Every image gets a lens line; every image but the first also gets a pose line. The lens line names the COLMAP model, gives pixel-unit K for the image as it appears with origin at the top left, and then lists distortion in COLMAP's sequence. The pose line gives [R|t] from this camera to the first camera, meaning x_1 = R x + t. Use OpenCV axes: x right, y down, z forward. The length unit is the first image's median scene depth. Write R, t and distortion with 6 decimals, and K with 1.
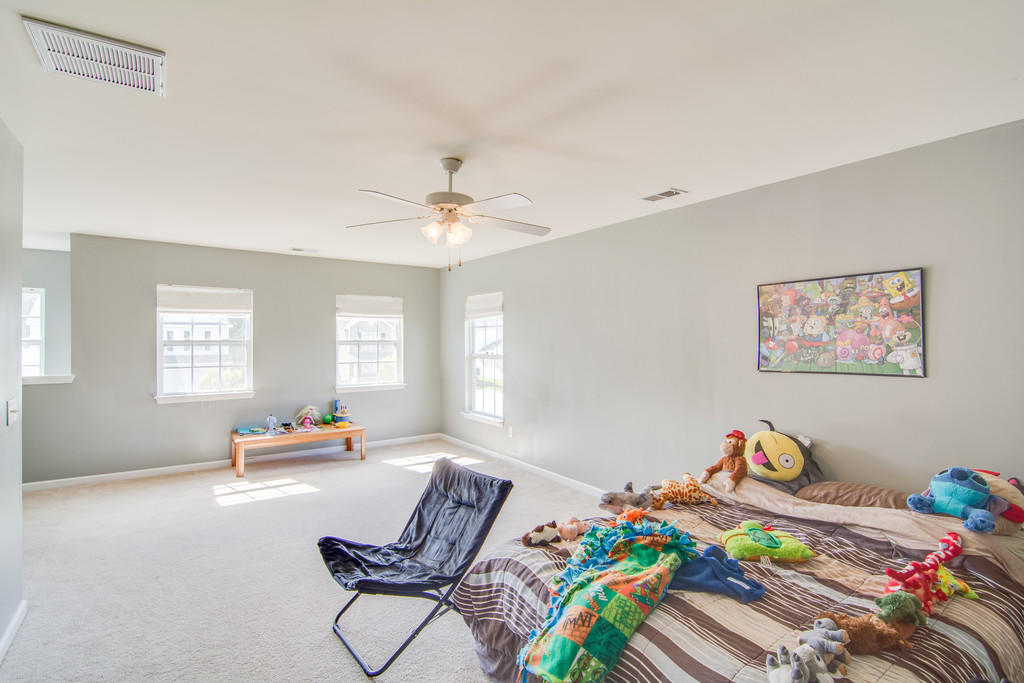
lens RADIAL K [[497.1, 0, 512.0], [0, 497.1, 341.5], [0, 0, 1]] dist [0.001207, -0.000433]
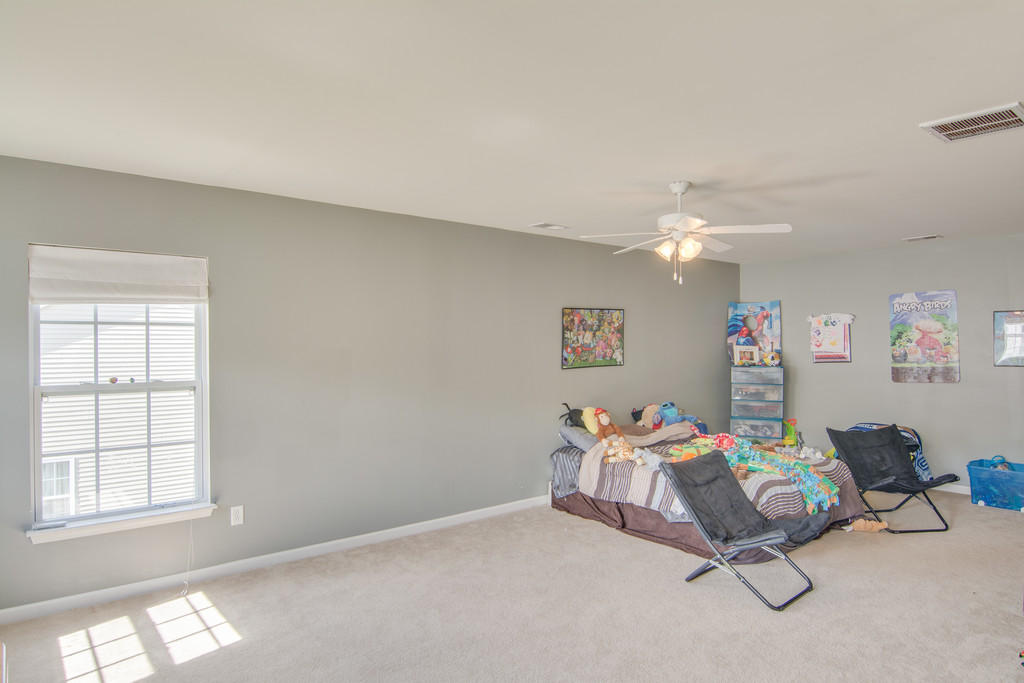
lens RADIAL K [[497.1, 0, 512.0], [0, 497.1, 341.5], [0, 0, 1]] dist [0.001207, -0.000433]
pose [[0.022684, -0.009838, 0.999694, -0.983883], [-0.002453, 0.999948, 0.009896, -0.034429], [-0.999740, -0.002677, 0.022659, 1.196157]]
